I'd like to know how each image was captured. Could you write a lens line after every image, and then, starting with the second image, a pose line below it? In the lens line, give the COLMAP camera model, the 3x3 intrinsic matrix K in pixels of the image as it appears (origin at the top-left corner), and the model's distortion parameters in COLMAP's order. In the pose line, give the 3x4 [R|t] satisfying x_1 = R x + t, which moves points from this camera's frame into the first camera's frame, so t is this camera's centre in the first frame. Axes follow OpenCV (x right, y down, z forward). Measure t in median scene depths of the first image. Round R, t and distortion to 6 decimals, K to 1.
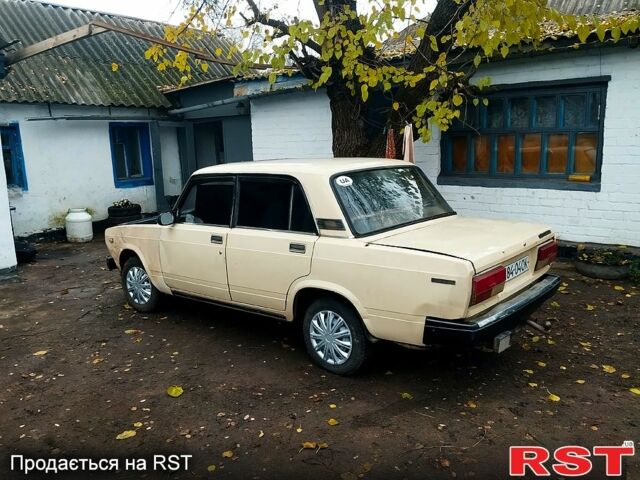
lens RADIAL K [[531.6, 0, 321.8], [0, 531.6, 241.1], [0, 0, 1]] dist [0.095480, -0.189124]
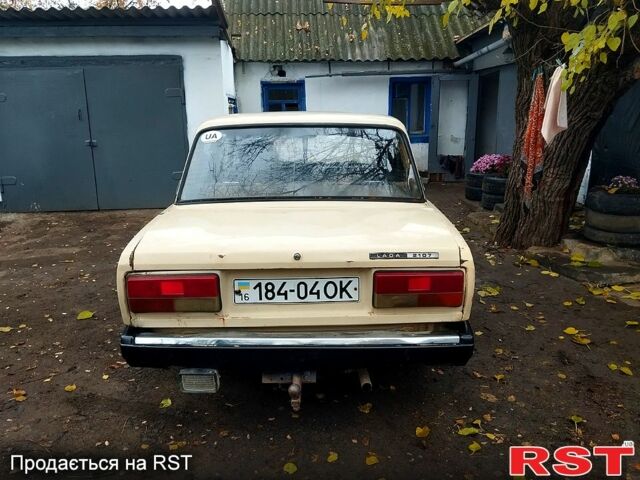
lens RADIAL K [[531.6, 0, 321.8], [0, 531.6, 241.1], [0, 0, 1]] dist [0.095480, -0.189124]
pose [[0.657620, 0.195790, -0.727463, 0.340066], [-0.142094, 0.980542, 0.135453, -0.039074], [0.739828, 0.014291, 0.672645, 0.242981]]
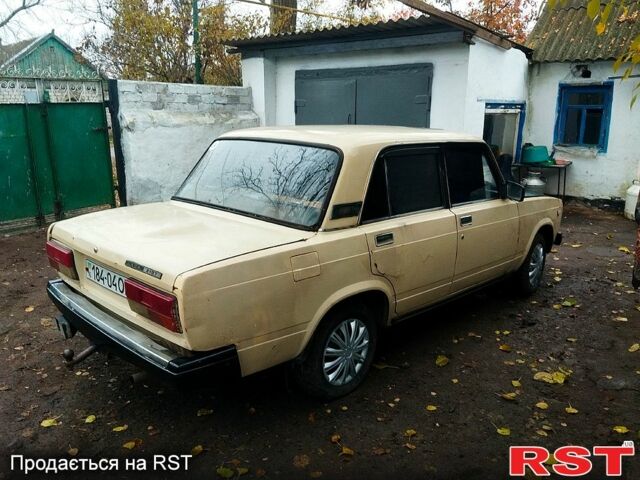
lens RADIAL K [[531.6, 0, 321.8], [0, 531.6, 241.1], [0, 0, 1]] dist [0.095480, -0.189124]
pose [[-0.080051, 0.261497, -0.961879, 0.434480], [-0.184432, 0.944428, 0.272102, -0.108316], [0.979580, 0.199183, -0.027374, 0.538703]]
